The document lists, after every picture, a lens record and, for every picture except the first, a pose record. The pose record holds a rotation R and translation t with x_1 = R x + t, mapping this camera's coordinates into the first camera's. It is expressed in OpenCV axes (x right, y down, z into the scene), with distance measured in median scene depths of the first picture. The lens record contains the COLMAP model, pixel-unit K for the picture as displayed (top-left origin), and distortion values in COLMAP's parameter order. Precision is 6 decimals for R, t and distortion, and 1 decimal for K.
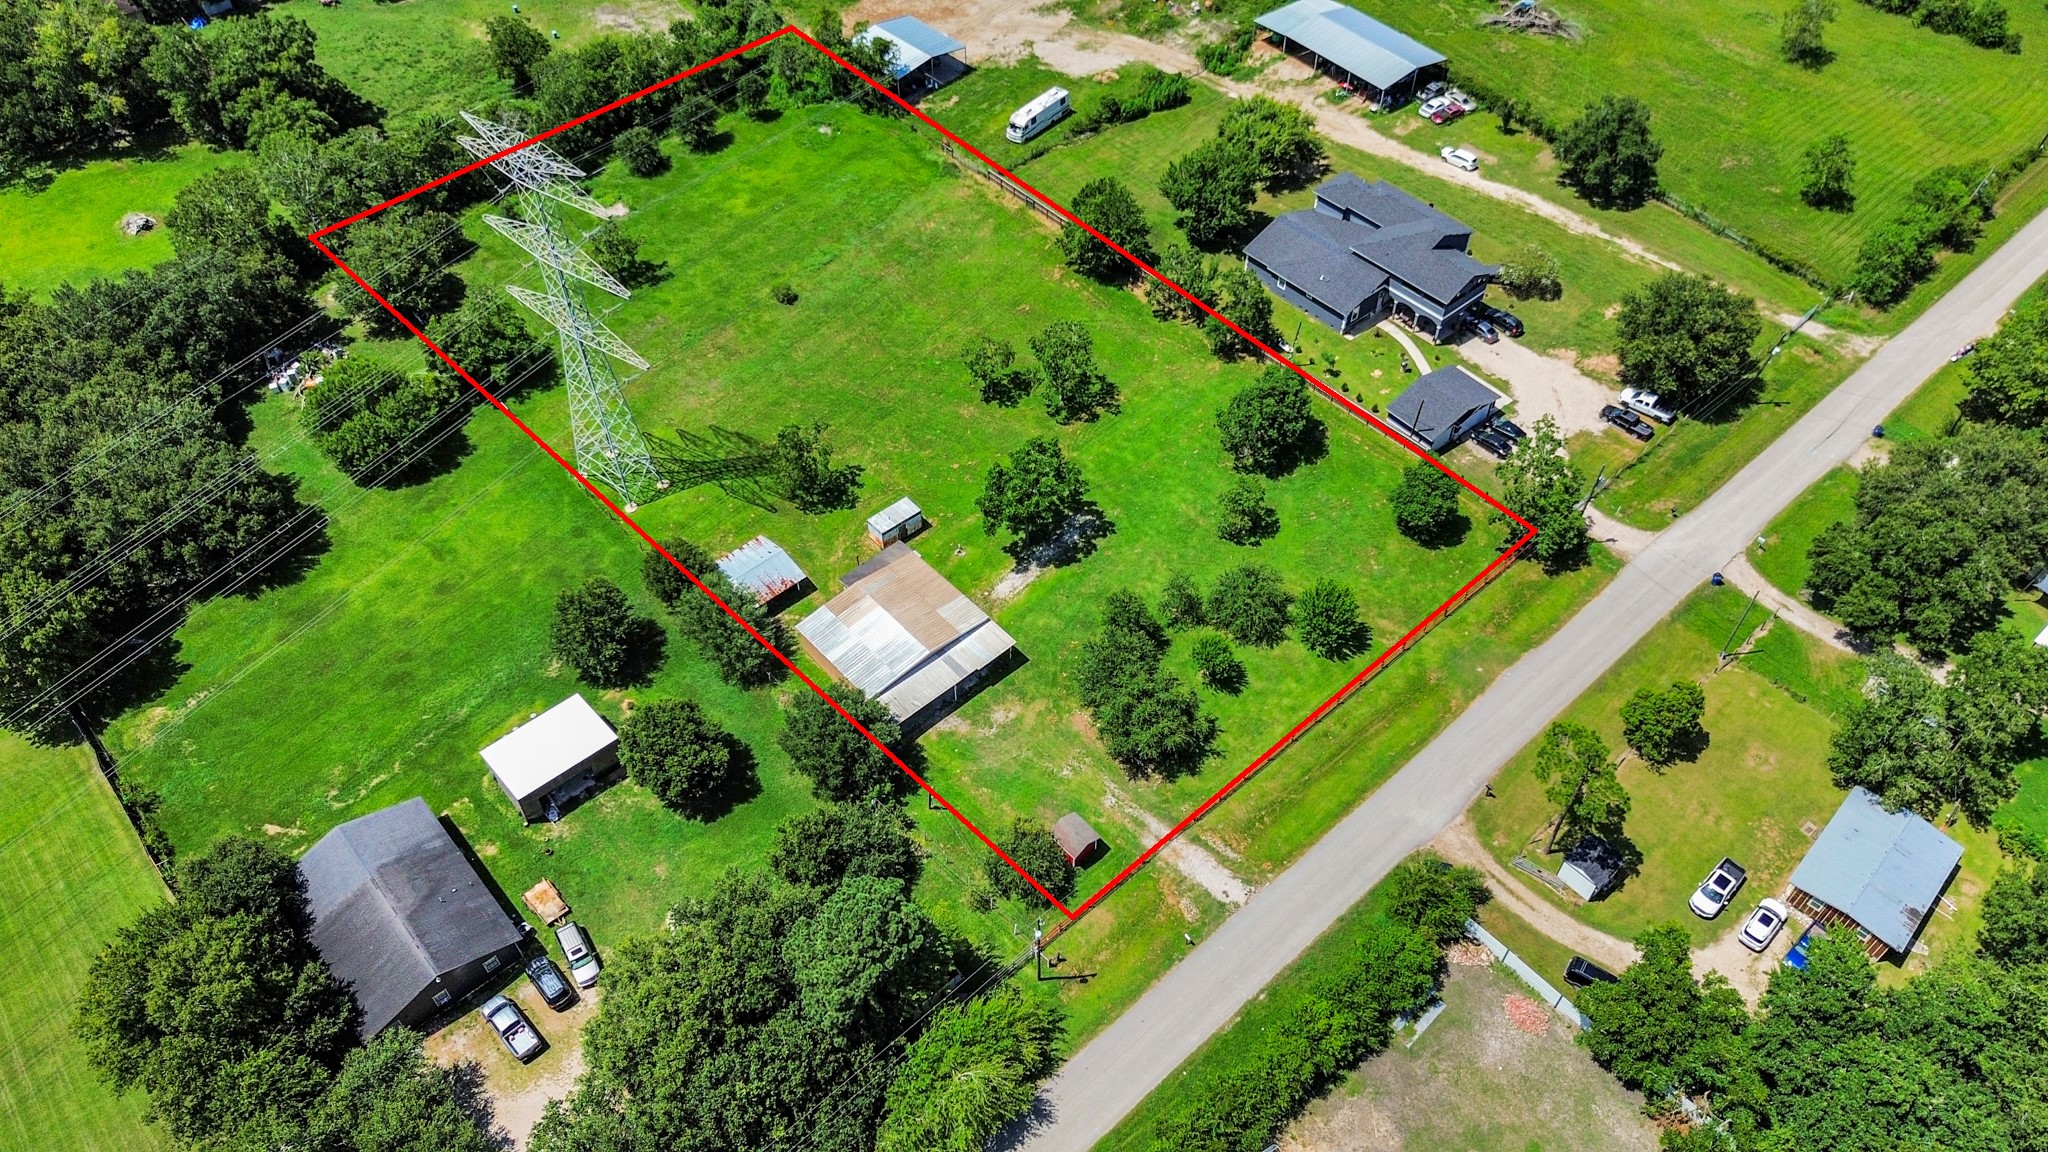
lens RADIAL K [[1460.4, 0, 1024.0], [0, 1460.4, 576.0], [0, 0, 1]] dist [0.069648, -0.069916]
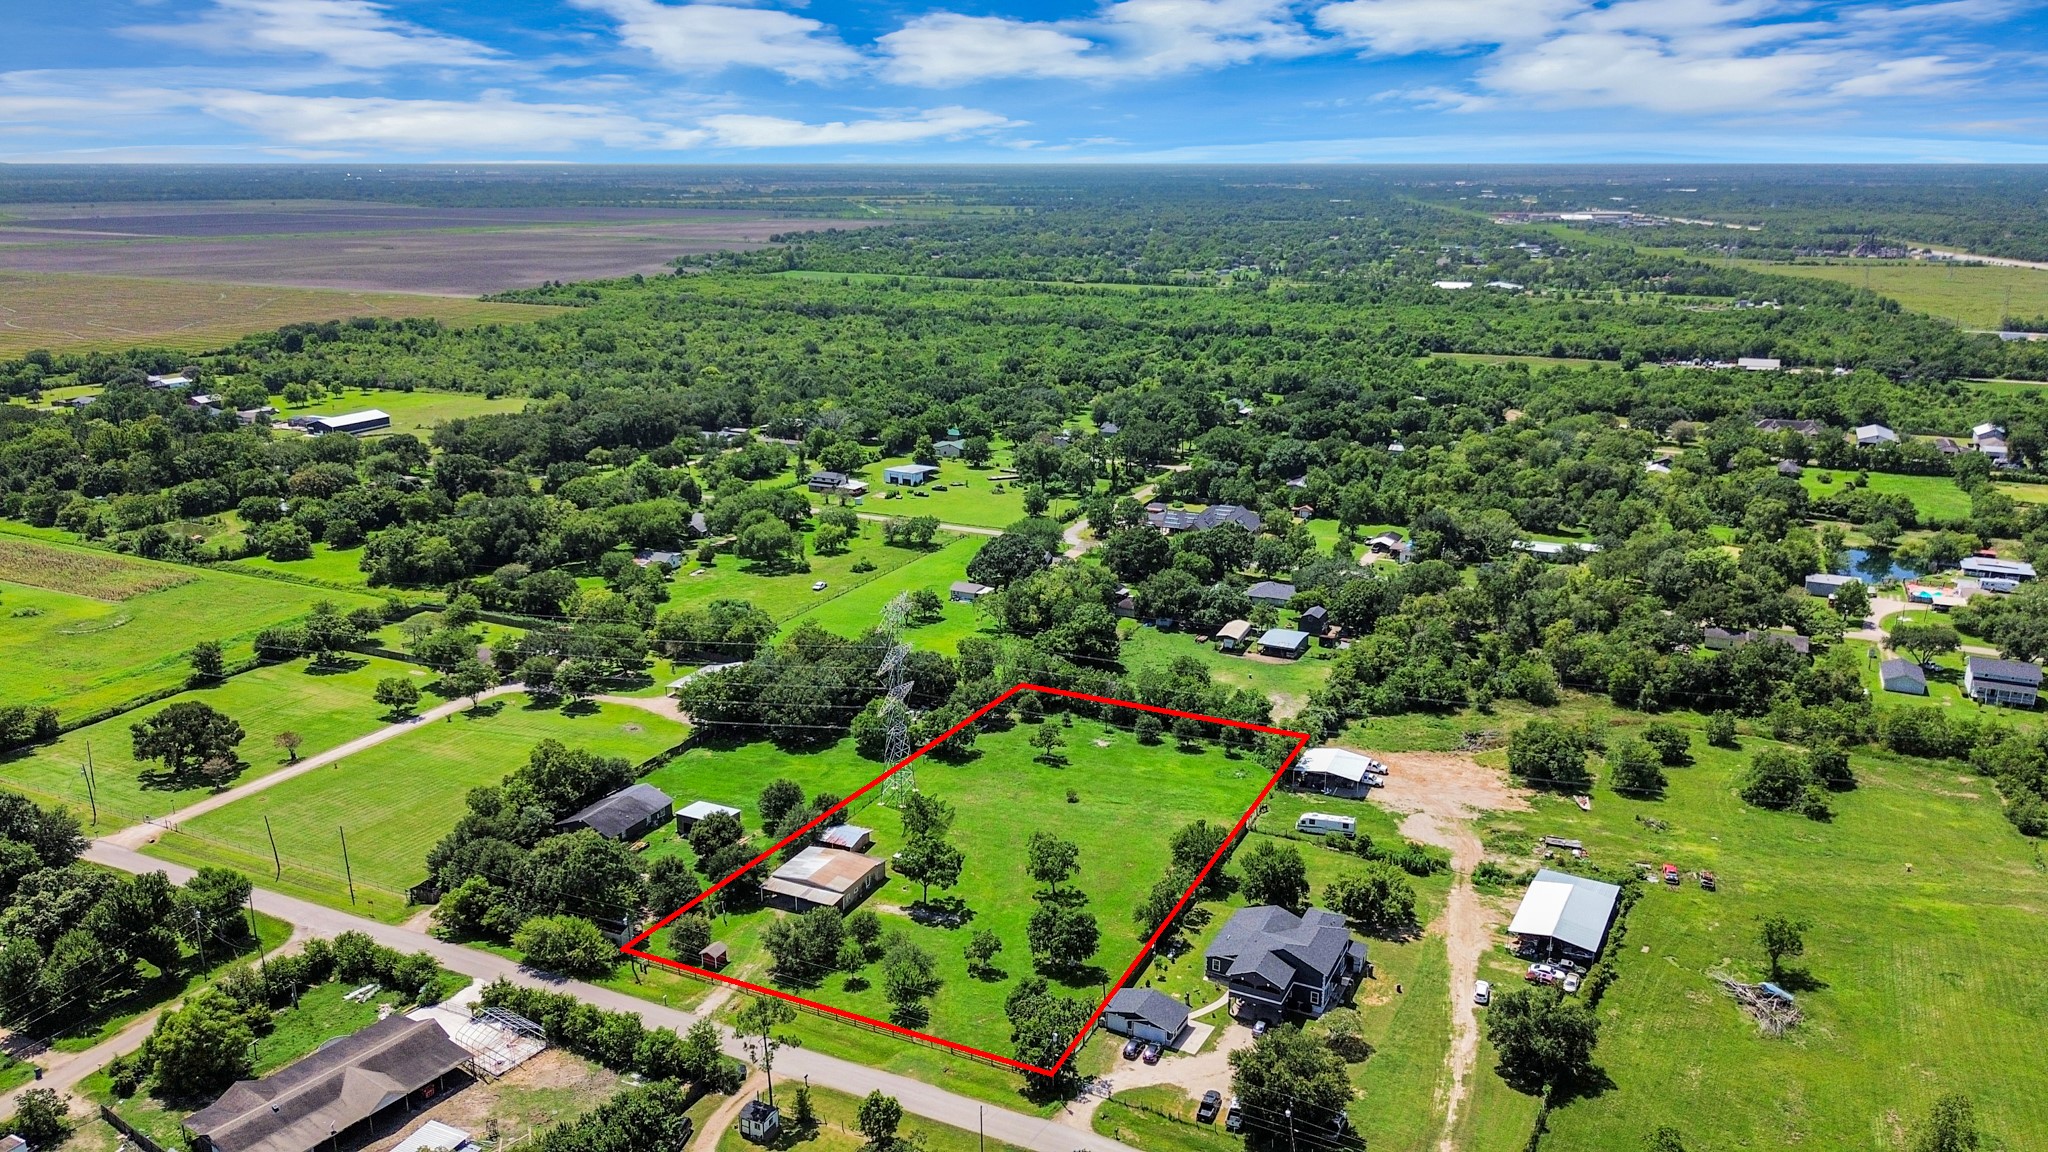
lens RADIAL K [[1460.4, 0, 1024.0], [0, 1460.4, 576.0], [0, 0, 1]] dist [0.069648, -0.069916]
pose [[0.383824, 0.257392, -0.886808, 1.246048], [-0.691506, 0.716576, -0.091311, -0.190208], [0.611963, 0.648281, 0.453027, 0.073434]]
